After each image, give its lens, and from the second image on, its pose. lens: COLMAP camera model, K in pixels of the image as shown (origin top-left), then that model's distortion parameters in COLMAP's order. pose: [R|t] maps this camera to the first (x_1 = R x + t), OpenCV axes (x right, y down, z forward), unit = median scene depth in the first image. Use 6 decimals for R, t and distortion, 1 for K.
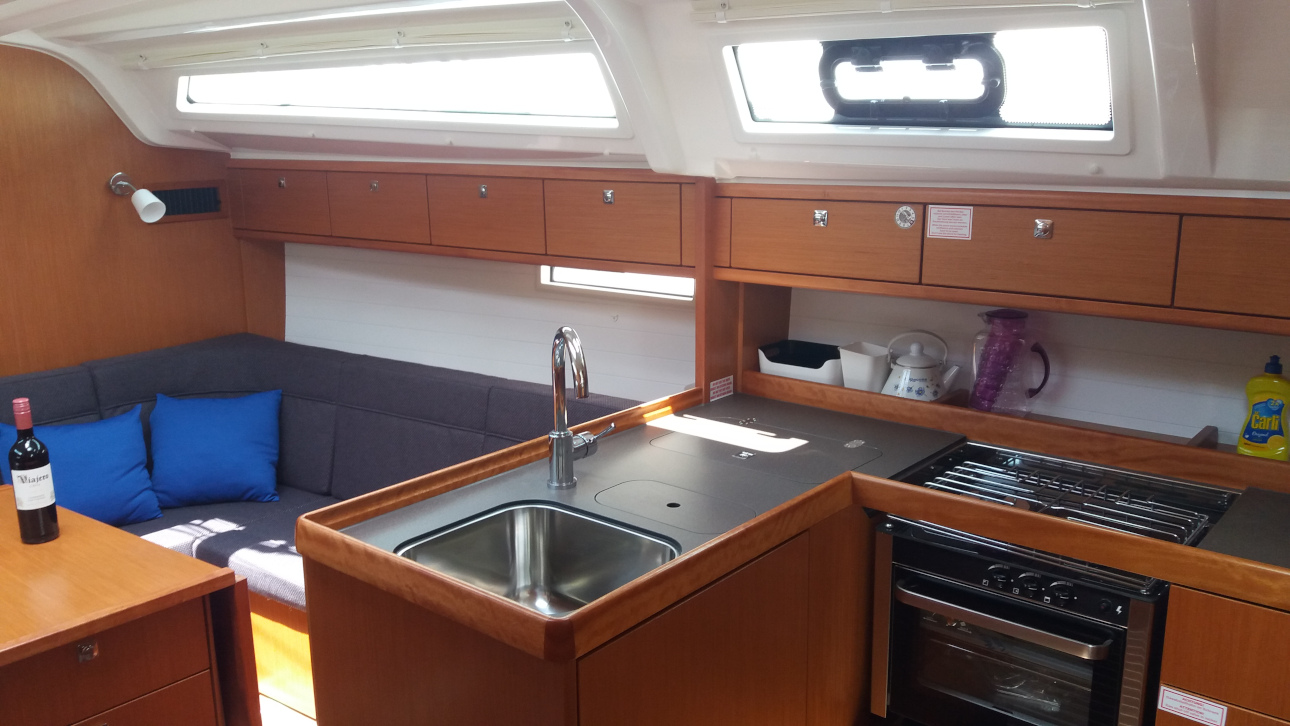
lens RADIAL K [[1052.8, 0, 636.3], [0, 1052.8, 366.6], [0, 0, 1]] dist [0.137997, -0.322352]
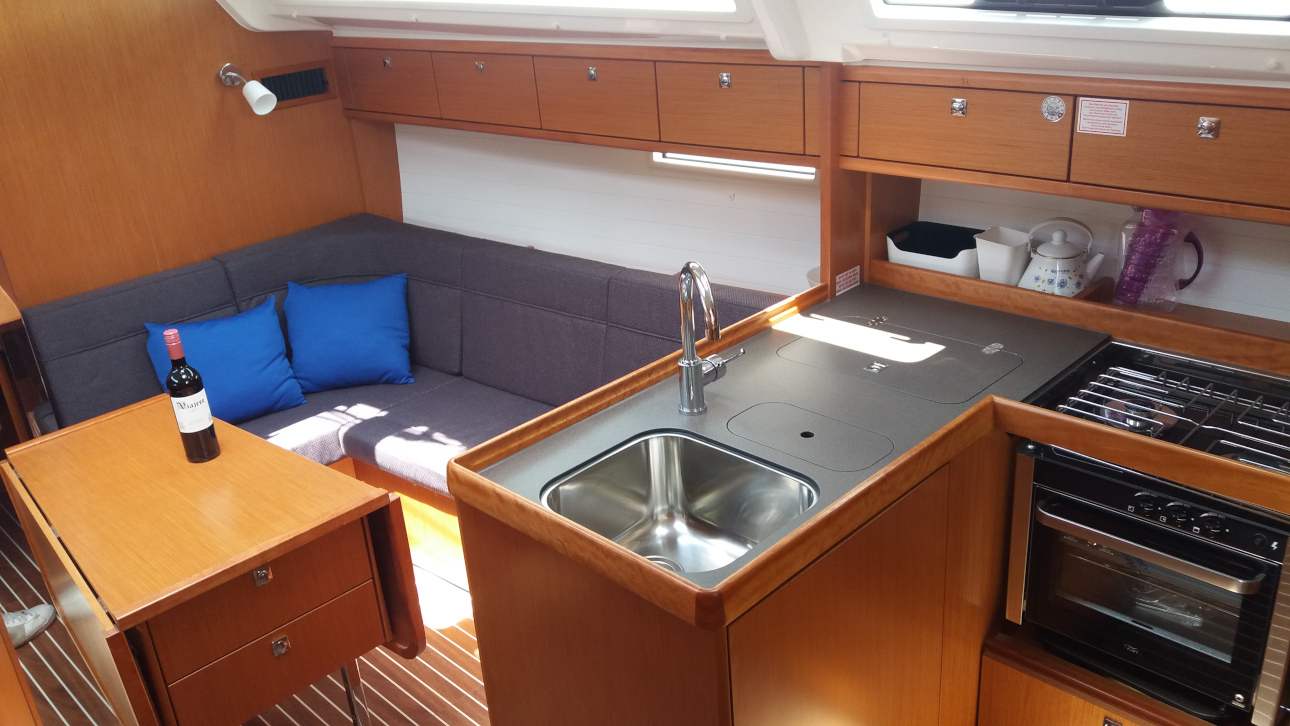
lens RADIAL K [[1052.8, 0, 636.3], [0, 1052.8, 366.6], [0, 0, 1]] dist [0.137997, -0.322352]
pose [[0.994523, -0.028377, -0.100593, -0.019436], [0.046874, 0.981316, 0.186603, -0.102995], [0.093418, -0.190296, 0.977272, 0.012986]]
